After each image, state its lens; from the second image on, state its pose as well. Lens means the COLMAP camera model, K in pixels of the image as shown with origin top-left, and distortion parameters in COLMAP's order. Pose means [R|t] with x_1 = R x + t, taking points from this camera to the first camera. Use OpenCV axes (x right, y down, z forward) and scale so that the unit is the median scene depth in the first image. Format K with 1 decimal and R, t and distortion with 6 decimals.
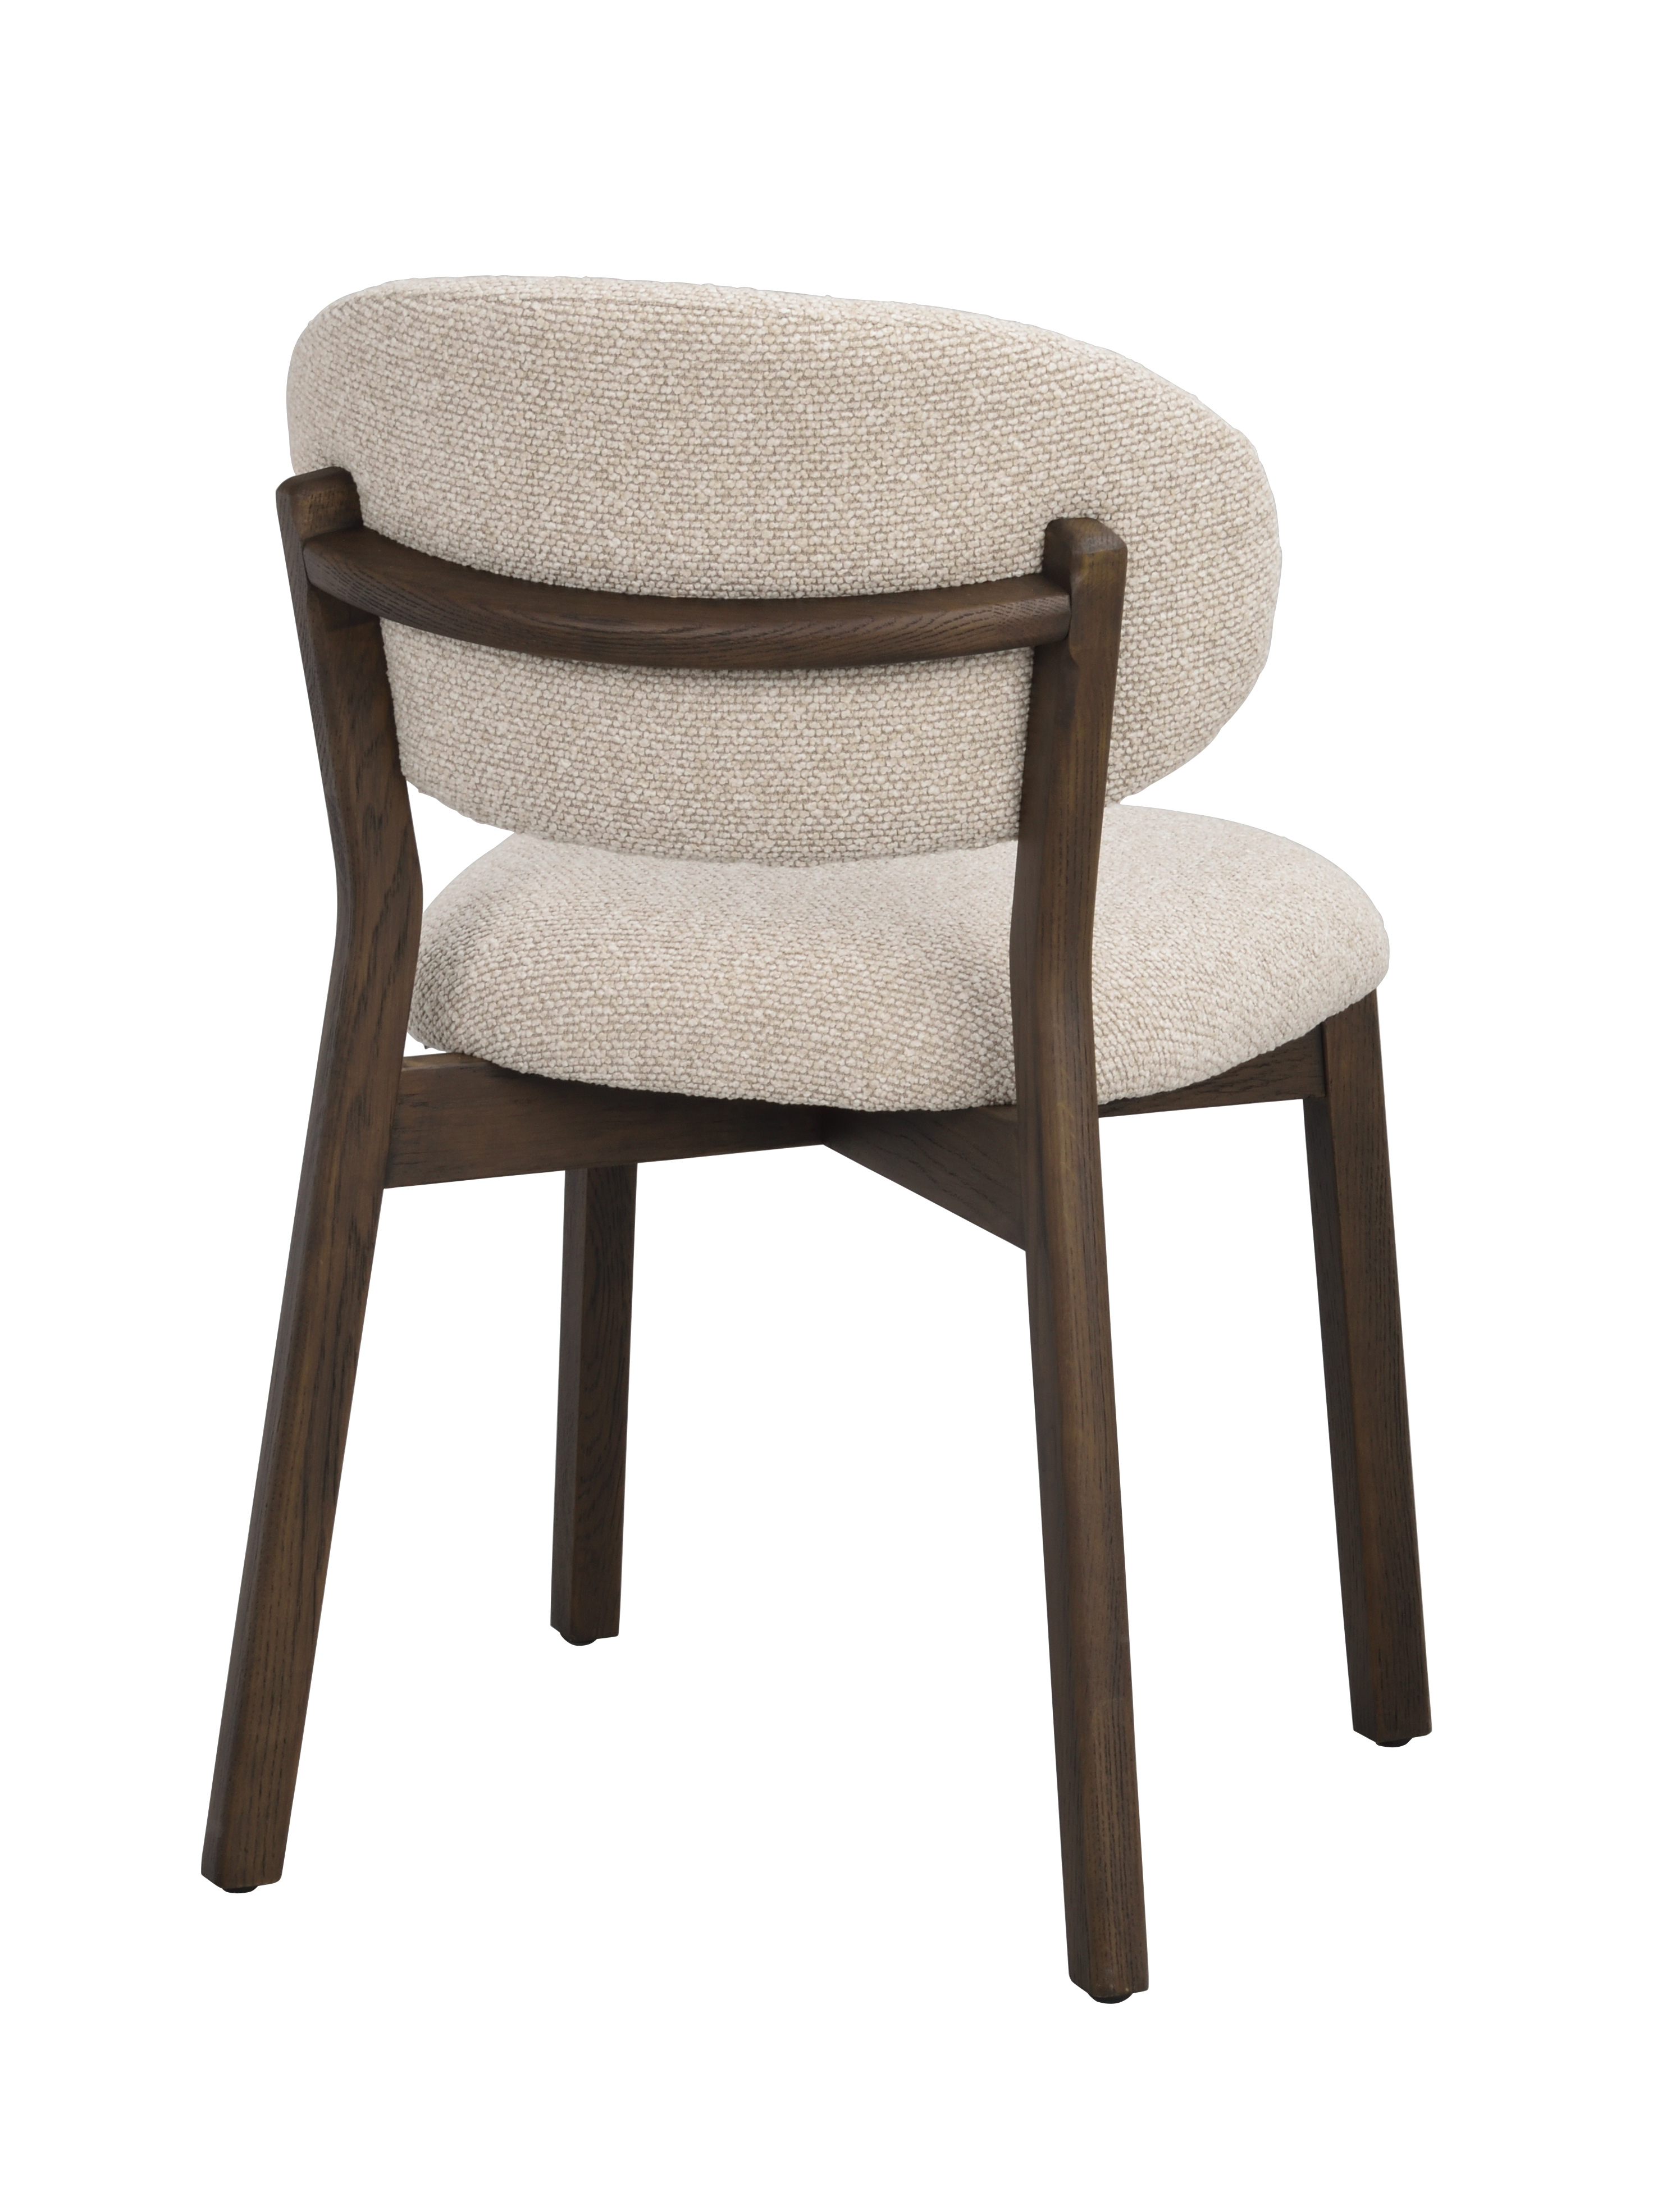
lens RADIAL K [[5070.6, 0, 840.0], [0, 5070.6, 1096.0], [0, 0, 1]] dist [-0.025559, 0.441915]
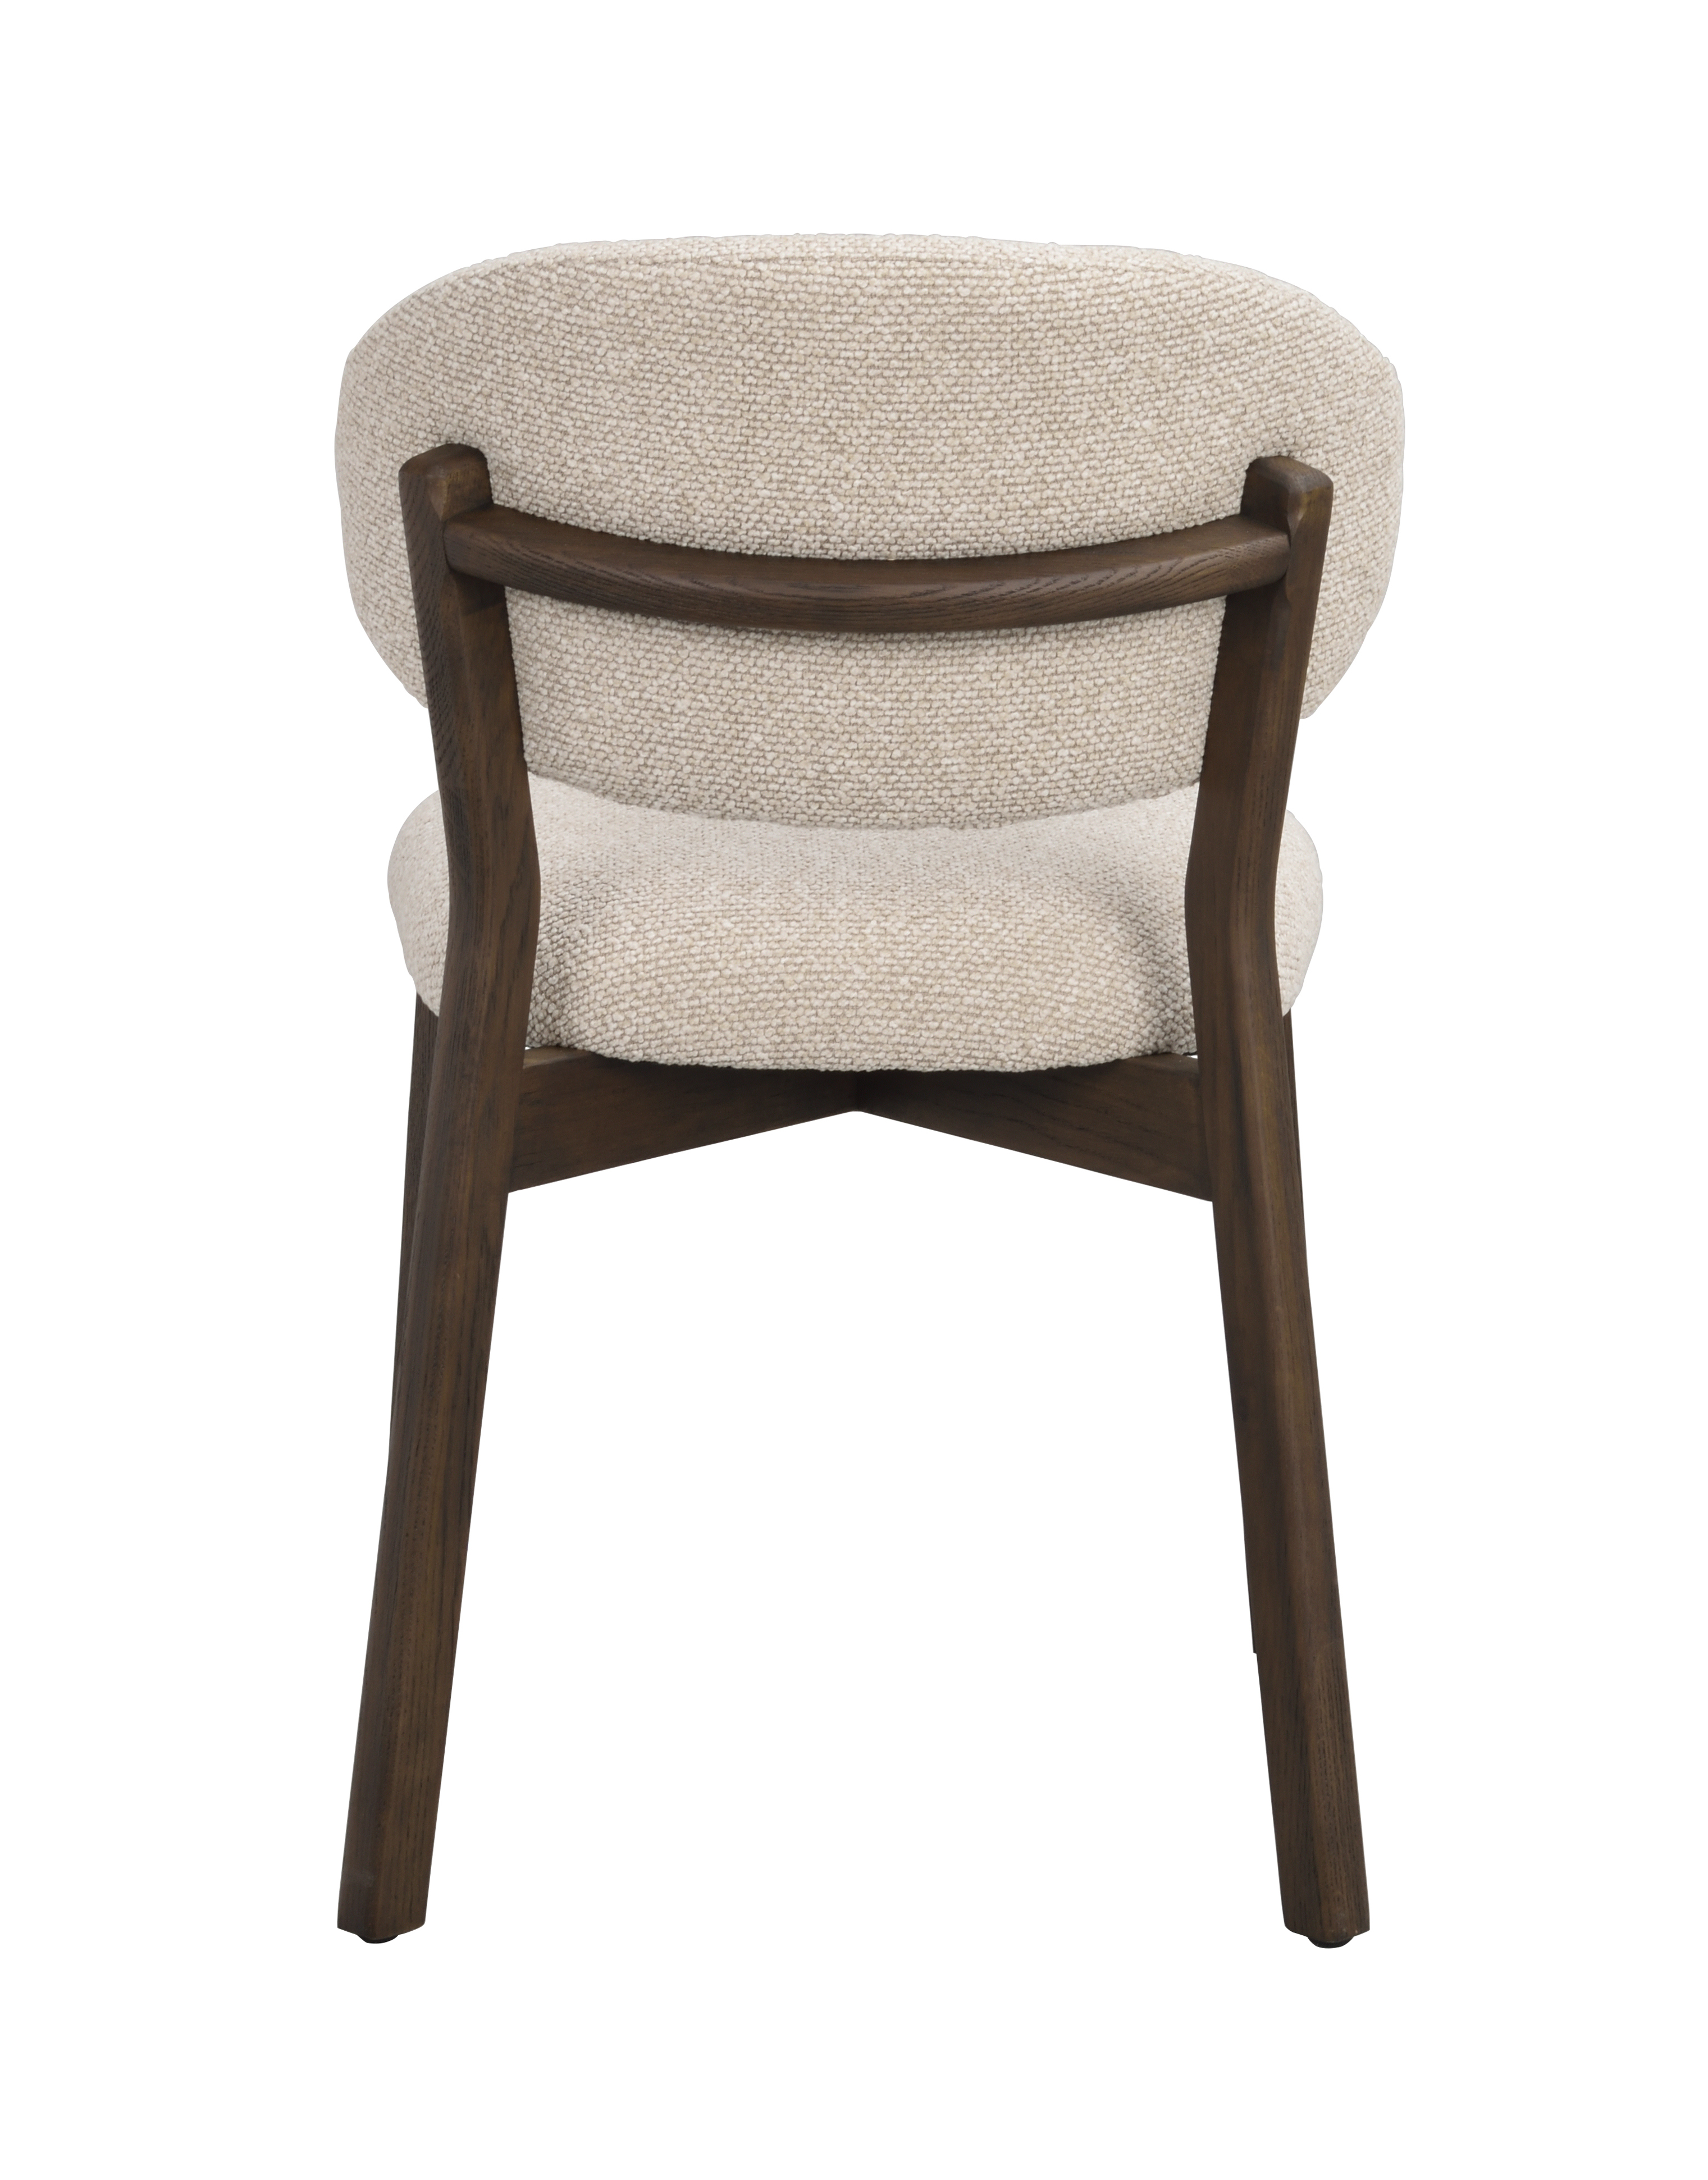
lens RADIAL K [[5180.0, 0, 854.0], [0, 5180.0, 1090.0], [0, 0, 1]] dist [-0.015955, 0.020326]
pose [[0.968647, -0.081113, 0.234827, -0.278195], [0.077775, 0.996695, 0.023458, -0.020798], [-0.235954, -0.004458, 0.971754, 0.036678]]
